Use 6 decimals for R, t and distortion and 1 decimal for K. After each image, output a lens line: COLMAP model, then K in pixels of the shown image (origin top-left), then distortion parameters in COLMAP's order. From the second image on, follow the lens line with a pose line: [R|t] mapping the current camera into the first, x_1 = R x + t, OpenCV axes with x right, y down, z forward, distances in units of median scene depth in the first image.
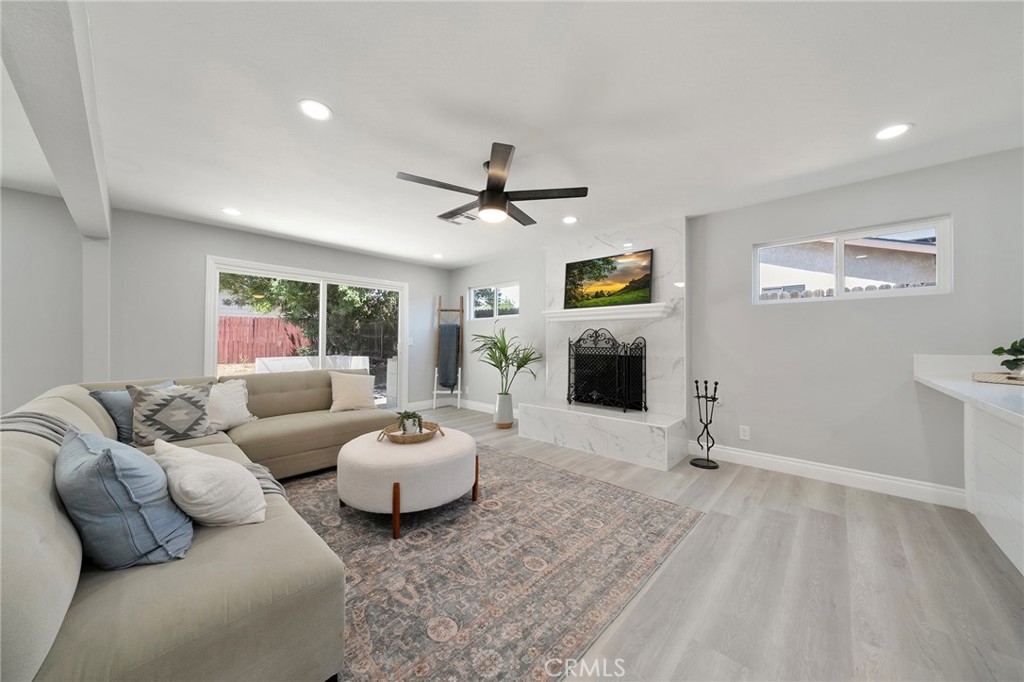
lens RADIAL K [[350.0, 0, 512.0], [0, 350.0, 341.0], [0, 0, 1]] dist [-0.002799, -0.000095]
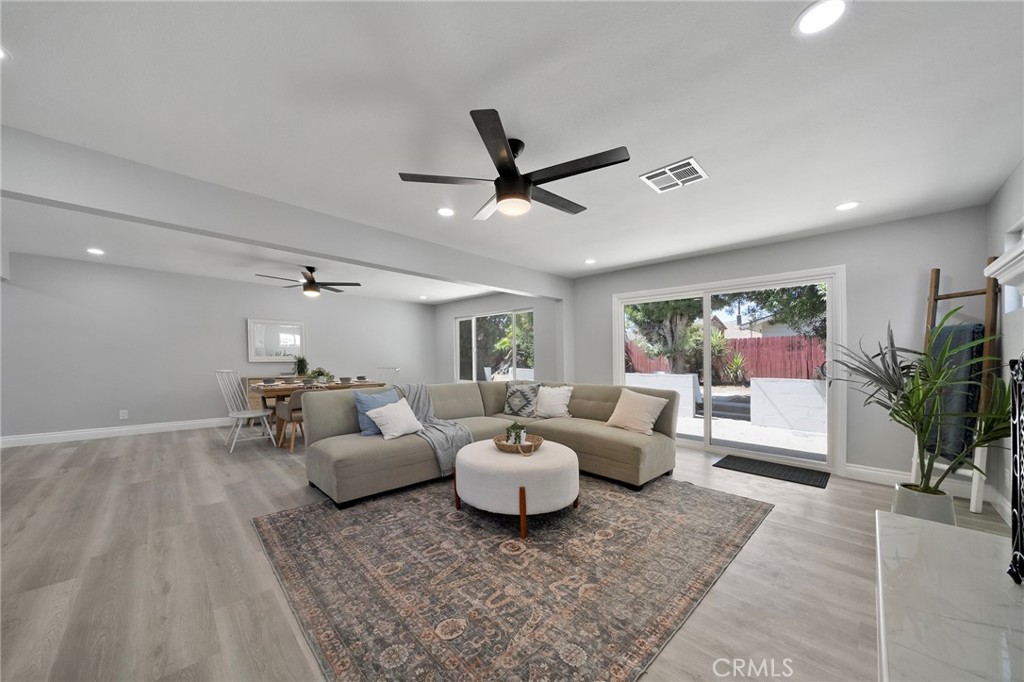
lens RADIAL K [[361.3, 0, 507.5], [0, 361.3, 356.9], [0, 0, 1]] dist [-0.000979, -0.000148]
pose [[-0.053899, -0.006079, -0.998528, 0.843404], [-0.004525, 0.999973, -0.005843, 0.002864], [0.998536, 0.004204, -0.053925, 1.045822]]
